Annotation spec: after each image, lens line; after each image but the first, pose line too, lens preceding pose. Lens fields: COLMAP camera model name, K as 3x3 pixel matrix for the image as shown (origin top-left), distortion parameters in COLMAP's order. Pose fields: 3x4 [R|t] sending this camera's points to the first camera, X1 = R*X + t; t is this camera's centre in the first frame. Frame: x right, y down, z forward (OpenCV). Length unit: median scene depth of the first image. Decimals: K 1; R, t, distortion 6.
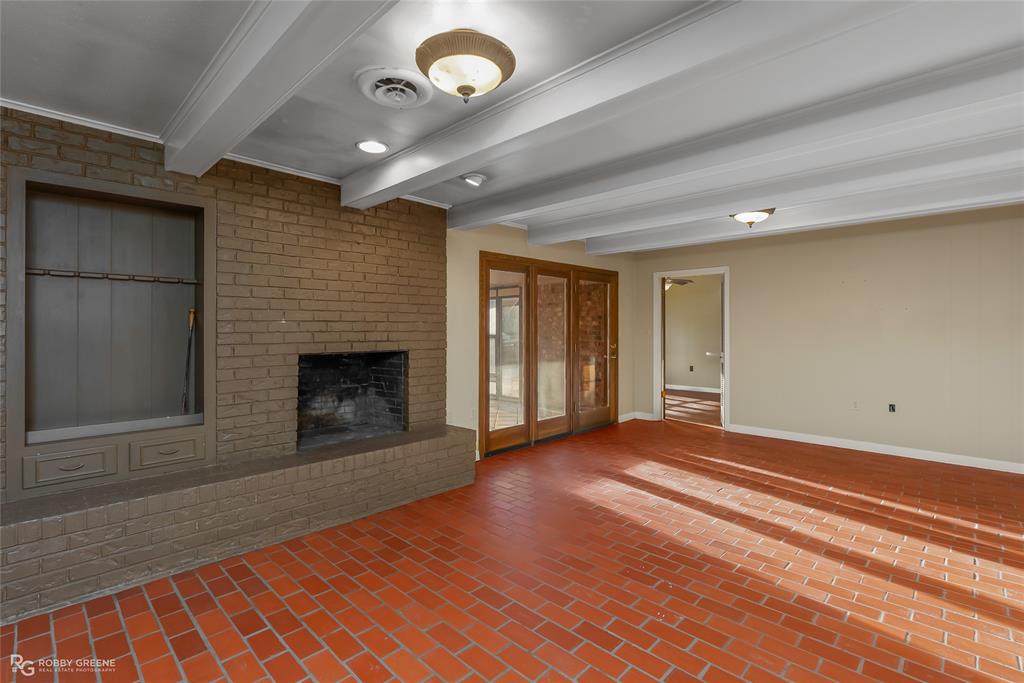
lens RADIAL K [[477.3, 0, 514.9], [0, 477.3, 329.2], [0, 0, 1]] dist [-0.003341, -0.000185]
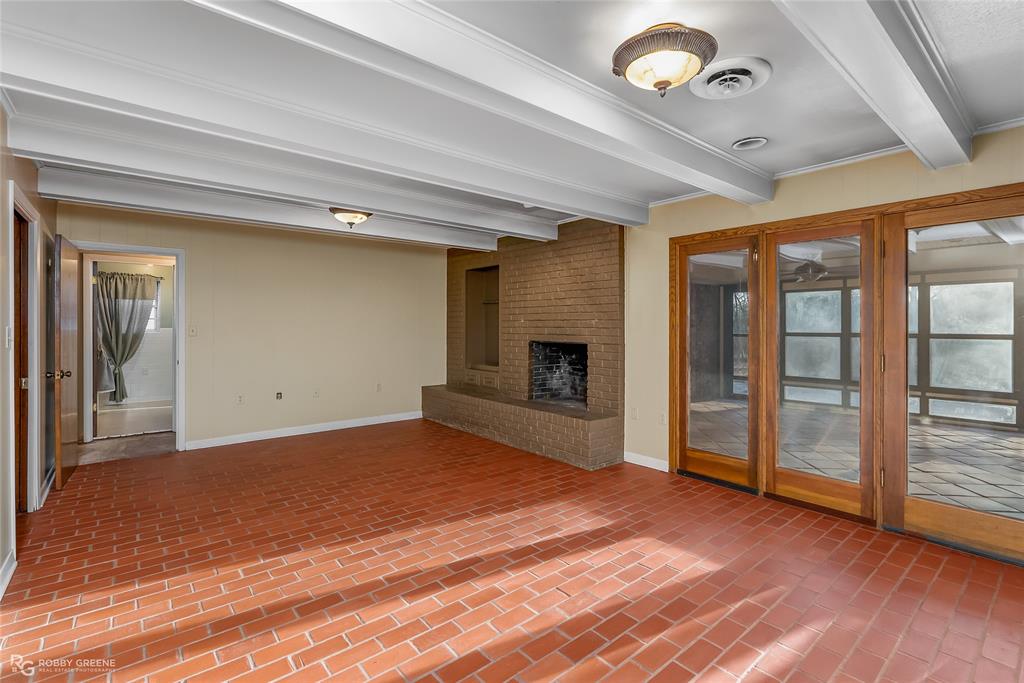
lens RADIAL K [[467.9, 0, 514.7], [0, 467.9, 324.2], [0, 0, 1]] dist [-0.002050, 0.000293]
pose [[-0.106738, 0.001595, -0.994286, 1.149642], [-0.000742, 0.999998, 0.001684, -0.007314], [0.994287, 0.000918, -0.106736, 1.118204]]
